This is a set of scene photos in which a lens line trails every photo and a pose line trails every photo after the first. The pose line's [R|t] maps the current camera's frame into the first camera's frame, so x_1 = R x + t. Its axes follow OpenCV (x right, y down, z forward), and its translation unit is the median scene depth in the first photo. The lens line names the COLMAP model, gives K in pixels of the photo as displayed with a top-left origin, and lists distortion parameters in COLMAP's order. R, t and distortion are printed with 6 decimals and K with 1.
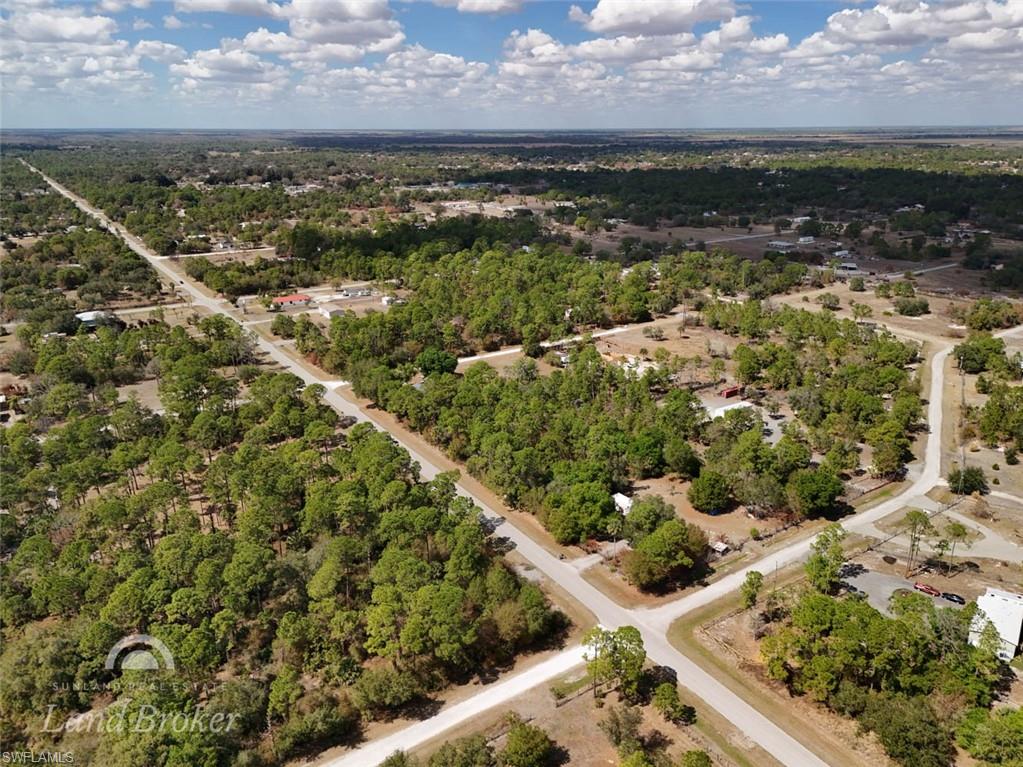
lens RADIAL K [[752.1, 0, 512.9], [0, 752.1, 384.3], [0, 0, 1]] dist [0.061624, -0.053570]
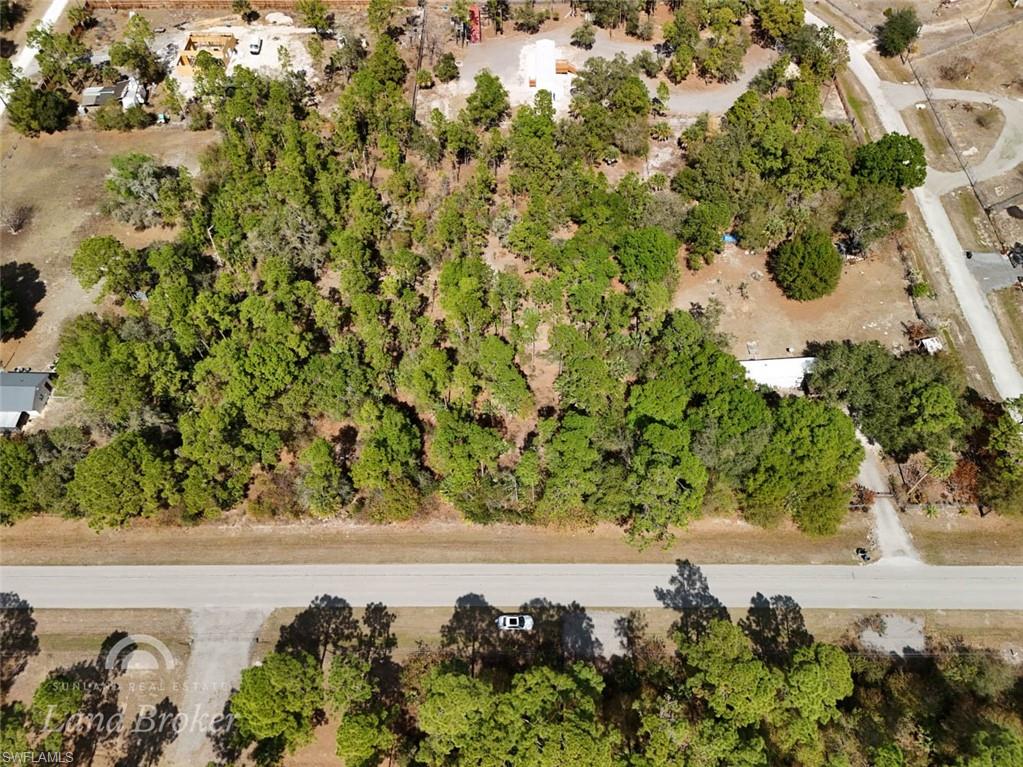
lens RADIAL K [[752.1, 0, 515.1], [0, 752.1, 386.7], [0, 0, 1]] dist [0.061624, -0.053570]
pose [[0.555585, -0.694609, 0.456995, -0.155766], [0.281116, 0.674188, 0.682967, -0.195044], [-0.782495, -0.250978, 0.569834, 0.573298]]
